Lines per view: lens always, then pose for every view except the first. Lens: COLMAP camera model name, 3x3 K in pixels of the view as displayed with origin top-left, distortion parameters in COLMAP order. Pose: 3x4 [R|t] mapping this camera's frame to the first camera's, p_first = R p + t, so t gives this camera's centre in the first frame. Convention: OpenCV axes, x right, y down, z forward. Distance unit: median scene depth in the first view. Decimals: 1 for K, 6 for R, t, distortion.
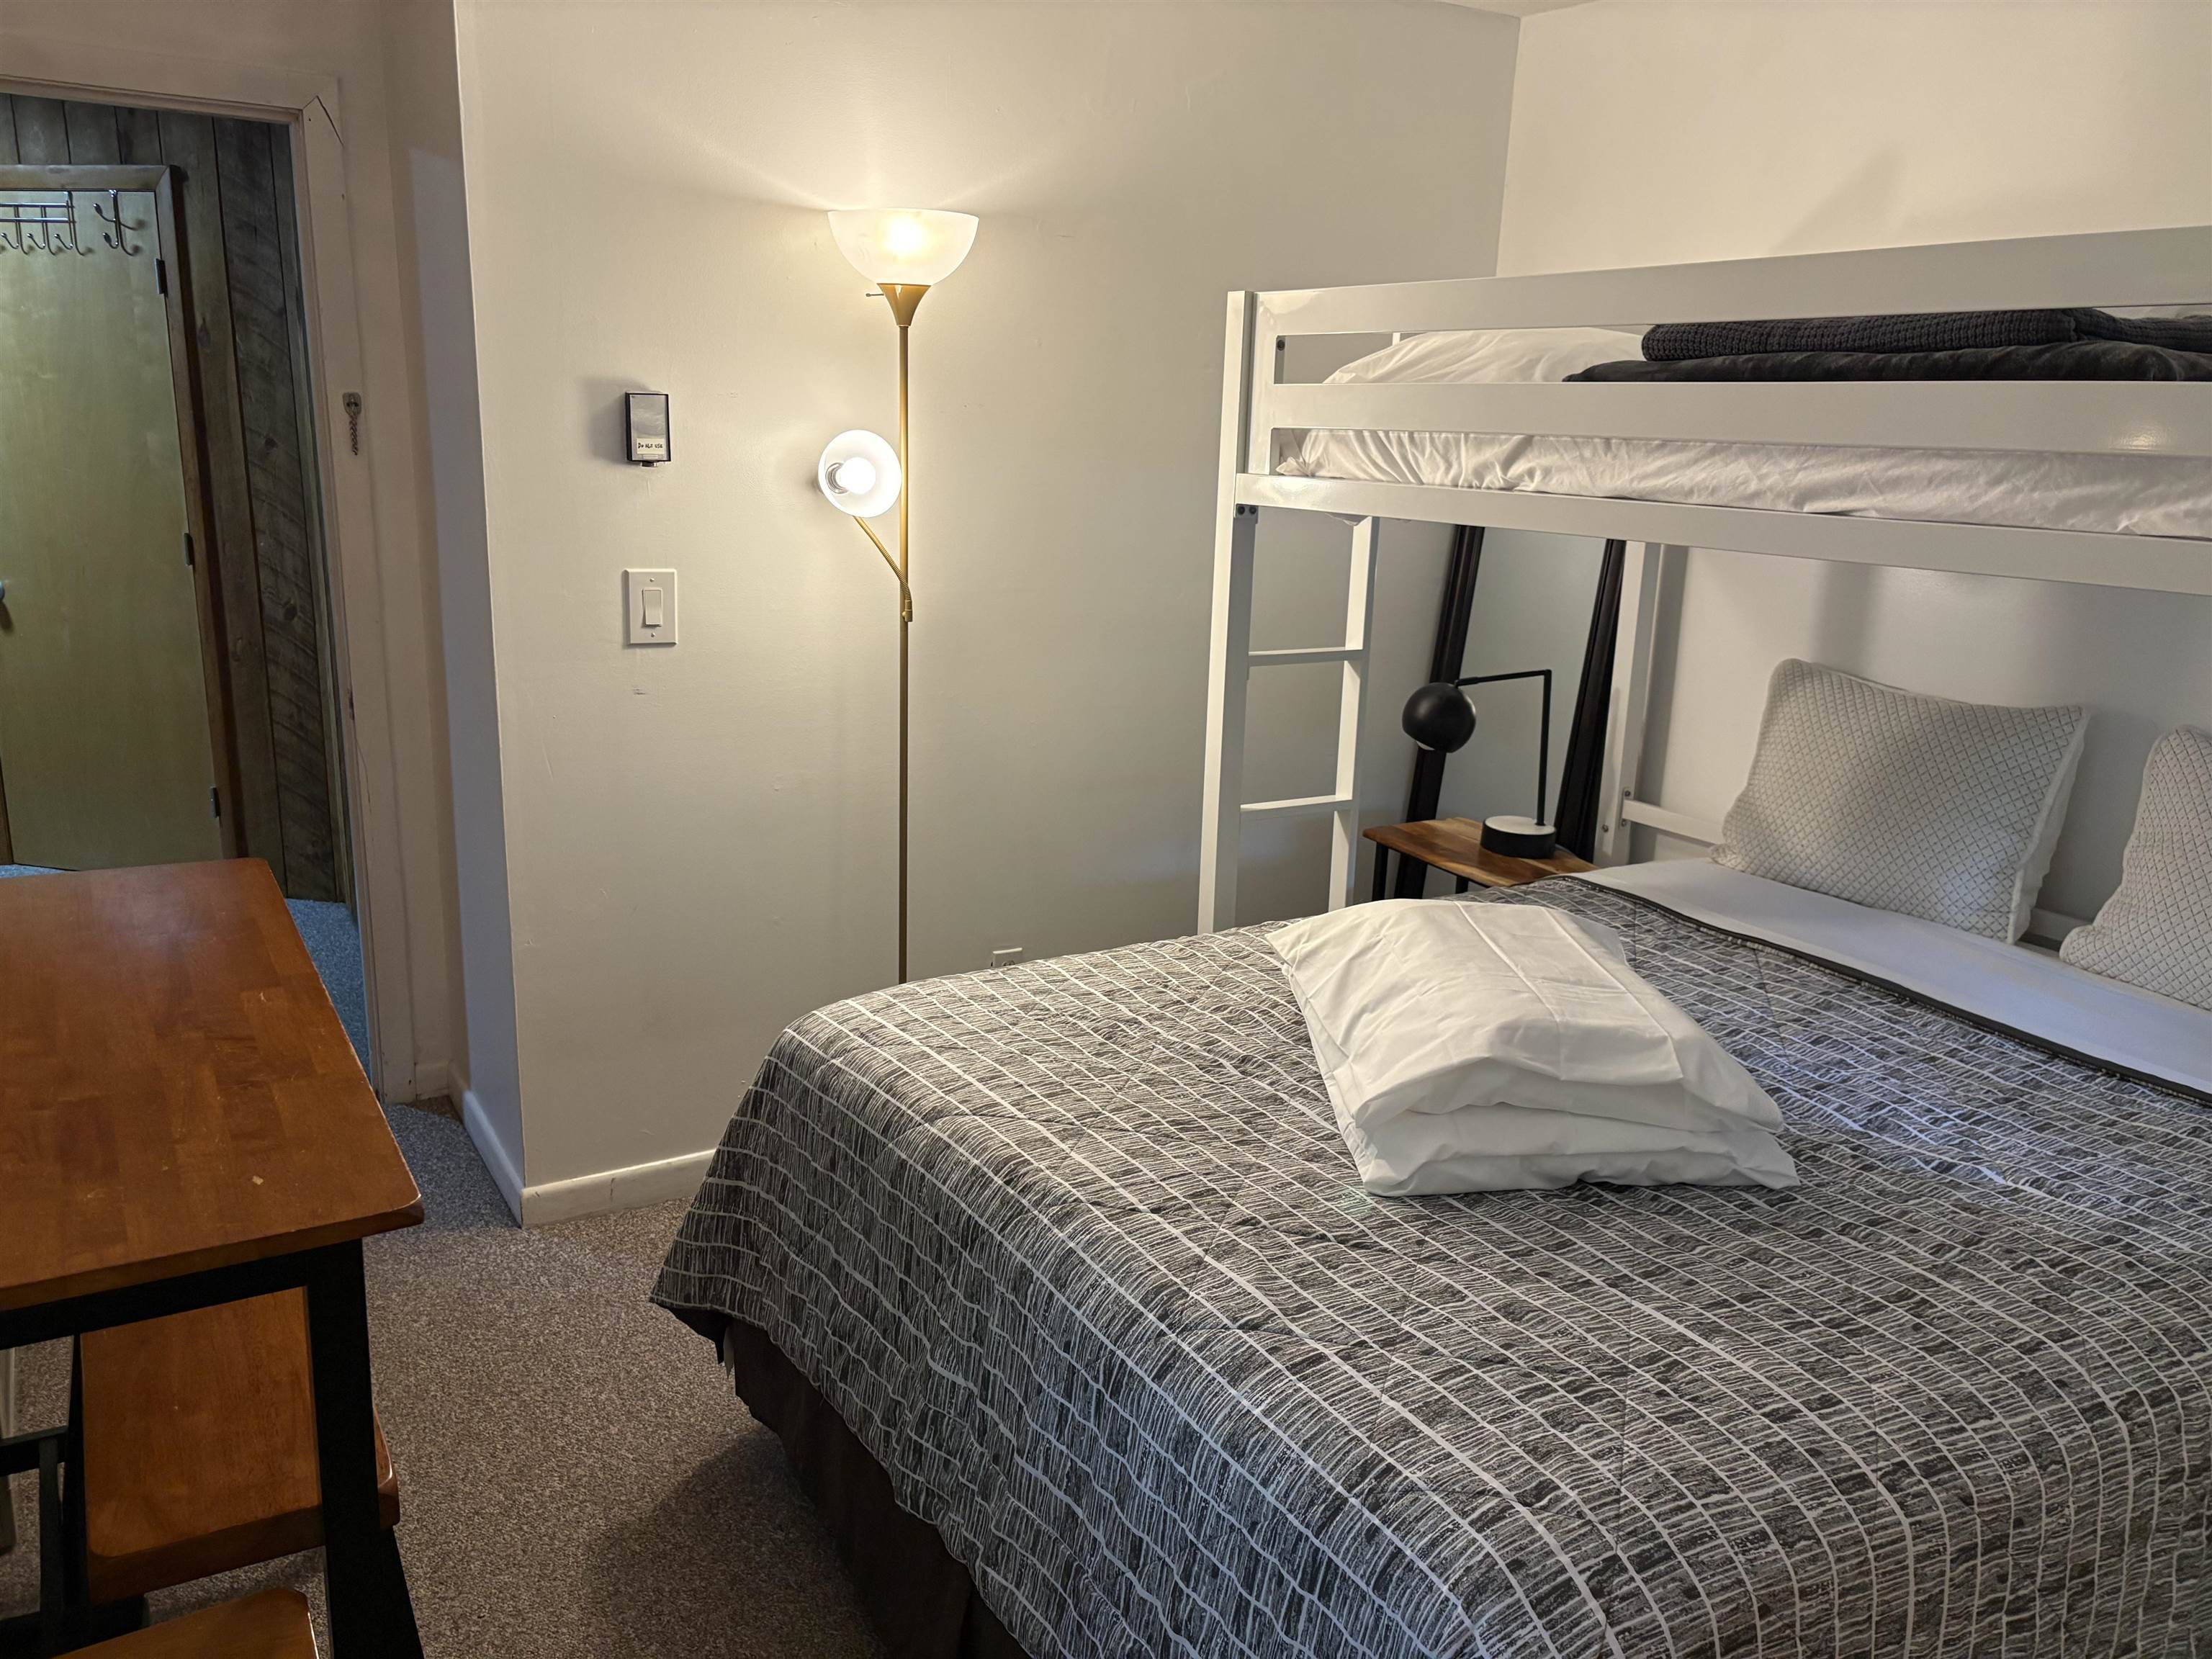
lens RADIAL K [[1673.8, 0, 1115.1], [0, 1673.8, 834.9], [0, 0, 1]] dist [0.051003, -0.055174]
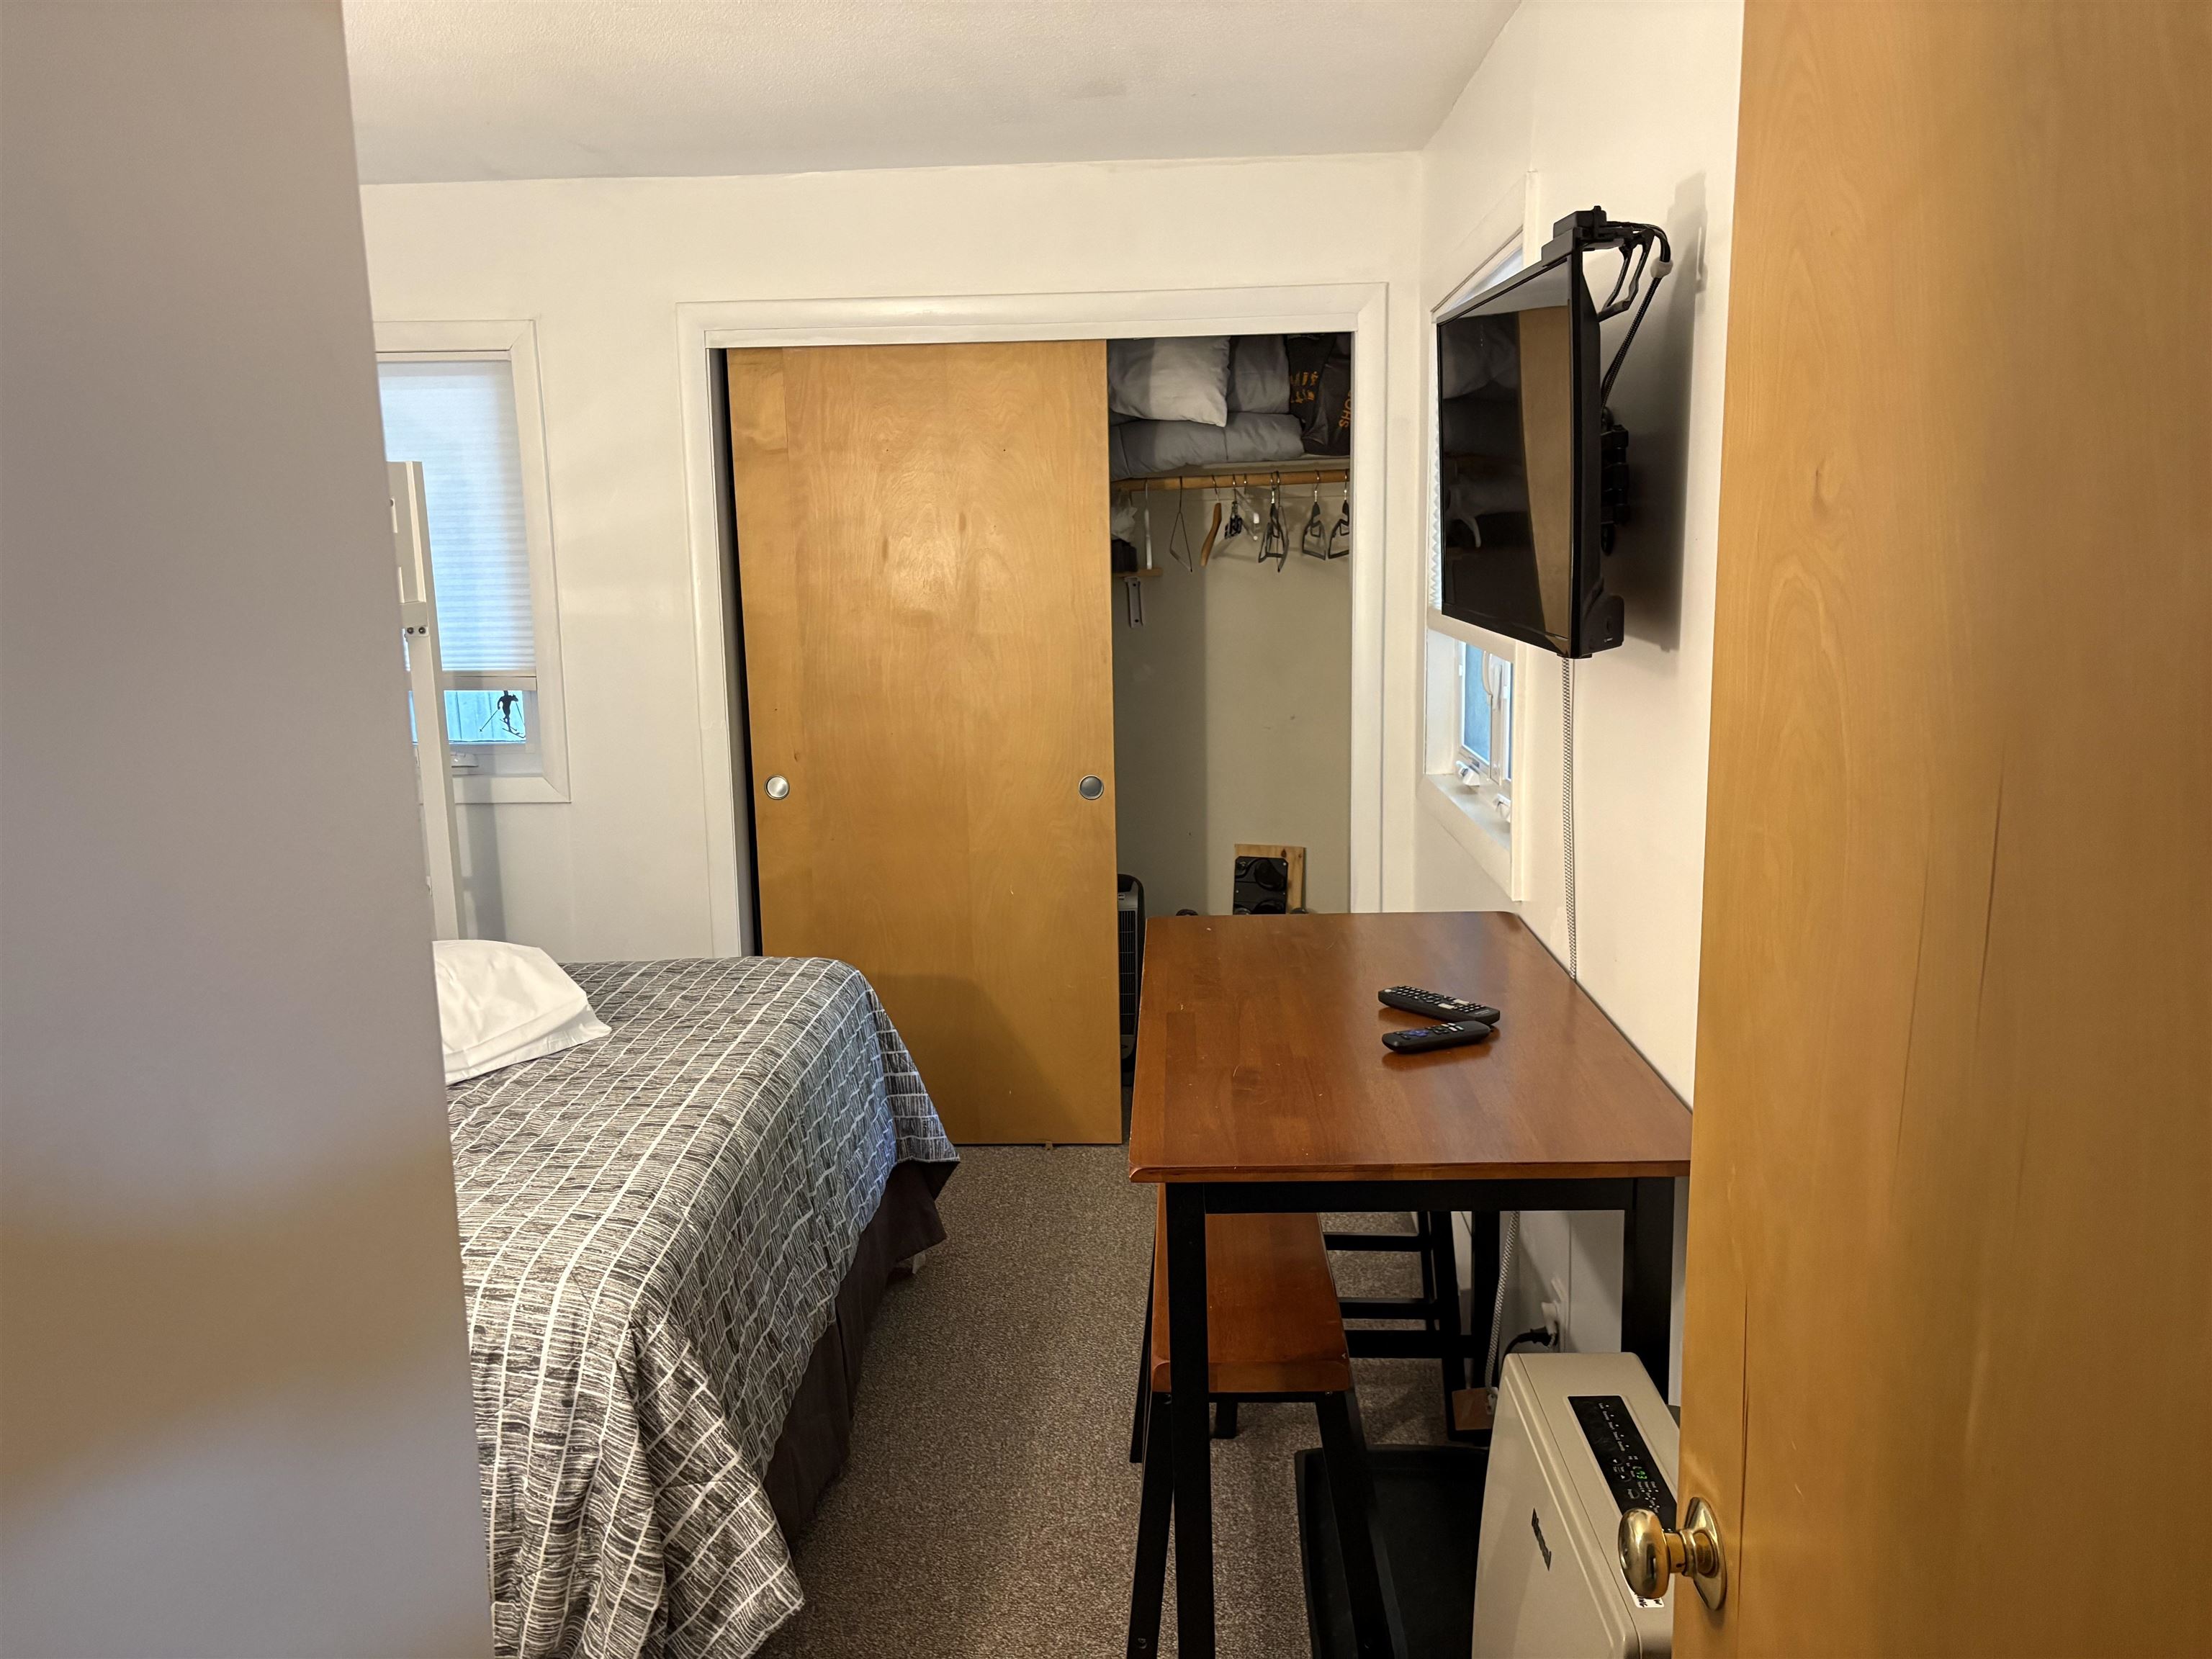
lens RADIAL K [[1662.5, 0, 1106.0], [0, 1662.5, 829.5], [0, 0, 1]] dist [0.106597, -0.192419]
pose [[-0.834434, -0.112736, 0.539453, -0.811161], [0.128823, 0.911835, 0.389822, -0.394938], [-0.535839, 0.394775, -0.746344, 1.381712]]
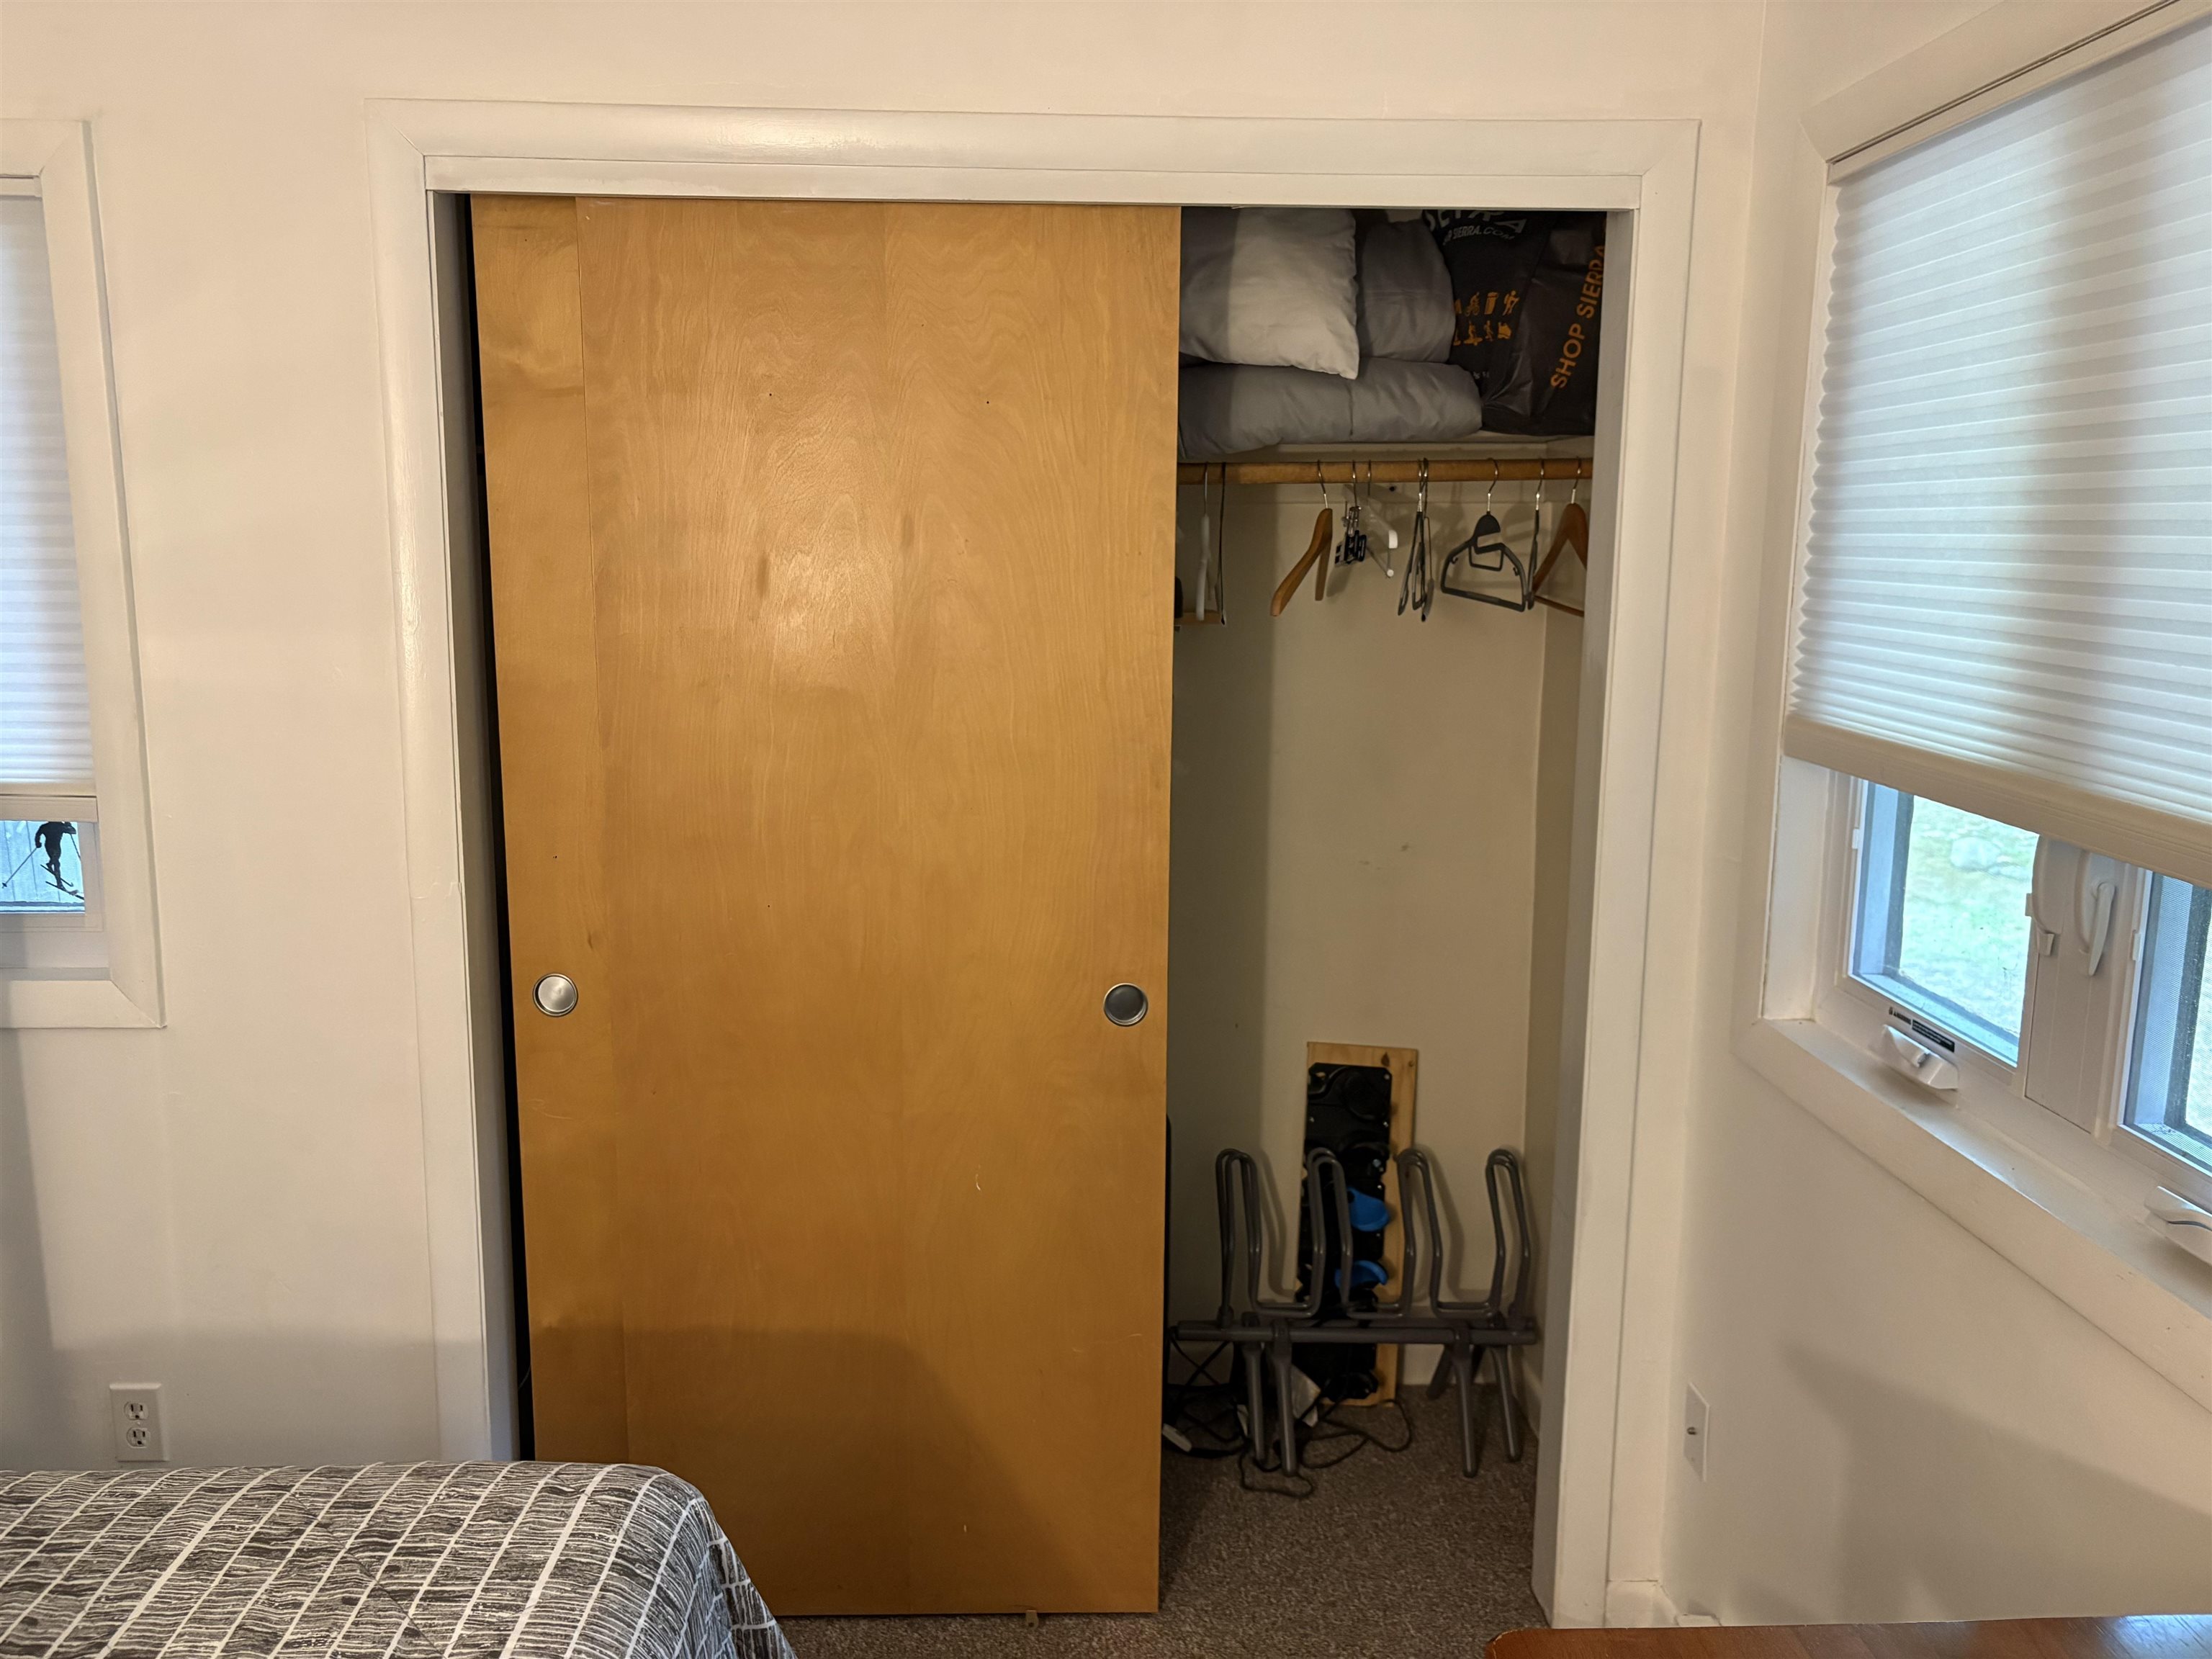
lens RADIAL K [[1709.0, 0, 1111.8], [0, 1709.0, 826.6], [0, 0, 1]] dist [0.049153, -0.053740]
pose [[-0.874431, -0.125914, 0.468525, -0.320889], [0.081328, 0.914023, 0.397426, -0.260334], [-0.478284, 0.385626, -0.789010, 0.847883]]
